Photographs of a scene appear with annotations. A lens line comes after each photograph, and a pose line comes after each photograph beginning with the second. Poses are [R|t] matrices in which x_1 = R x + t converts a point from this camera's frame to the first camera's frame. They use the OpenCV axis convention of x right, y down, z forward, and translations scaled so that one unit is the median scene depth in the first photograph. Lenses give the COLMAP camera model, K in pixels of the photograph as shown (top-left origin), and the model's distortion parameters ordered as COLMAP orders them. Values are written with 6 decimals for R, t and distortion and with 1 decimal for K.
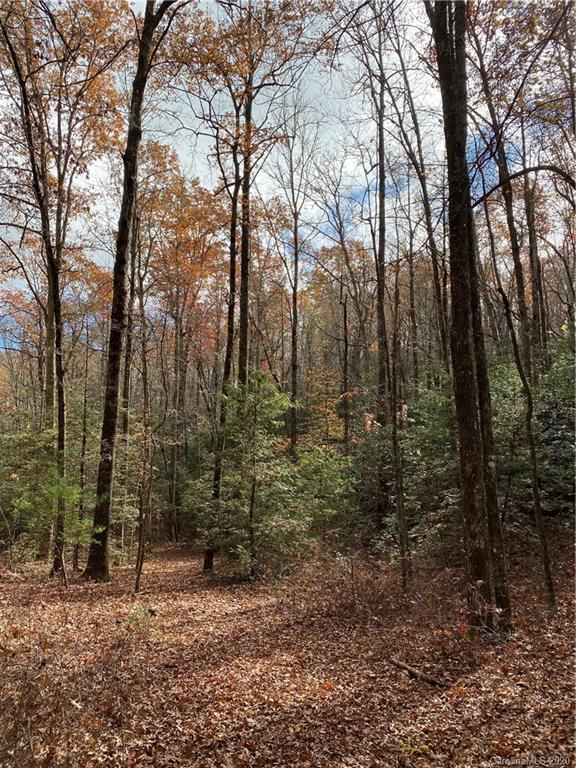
lens RADIAL K [[582.1, 0, 282.9], [0, 582.1, 378.7], [0, 0, 1]] dist [0.035255, -0.027028]
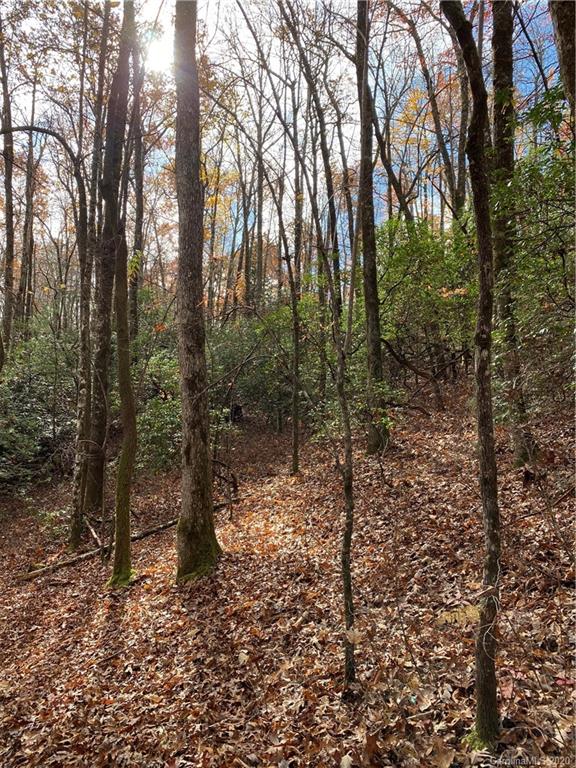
lens RADIAL K [[582.1, 0, 285.4], [0, 582.1, 379.6], [0, 0, 1]] dist [0.035255, -0.027028]
pose [[0.659259, 0.107848, 0.744141, 0.008499], [-0.123290, 0.991770, -0.034511, 0.031084], [-0.741739, -0.068993, 0.667130, 0.001682]]
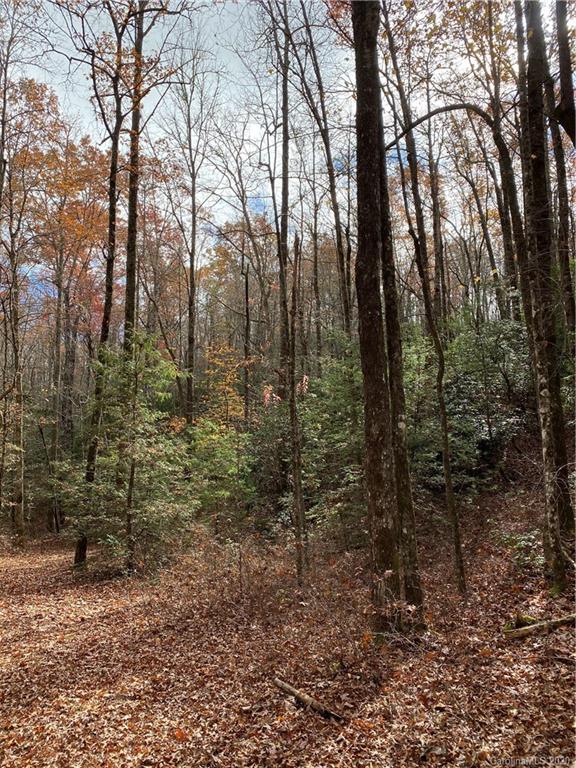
lens RADIAL K [[582.1, 0, 282.8], [0, 582.1, 380.1], [0, 0, 1]] dist [0.035255, -0.027028]
pose [[0.987057, 0.007172, 0.160207, 0.027585], [-0.011512, 0.999591, 0.026182, 0.028246], [-0.159954, -0.027687, 0.986736, 0.101423]]
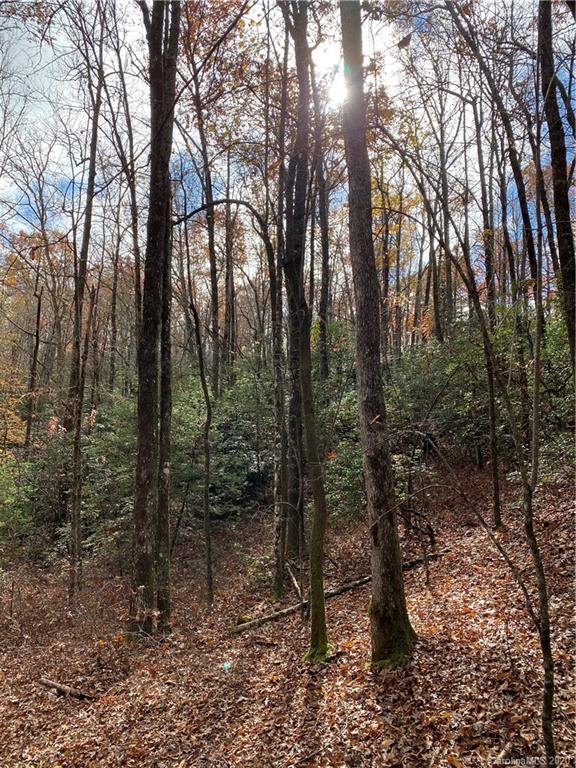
lens RADIAL K [[582.1, 0, 282.2], [0, 582.1, 378.4], [0, 0, 1]] dist [0.035255, -0.027028]
pose [[0.871937, 0.087281, 0.481775, 0.010557], [-0.081162, 0.996135, -0.033575, 0.000247], [-0.482843, -0.009827, 0.875652, -0.000946]]
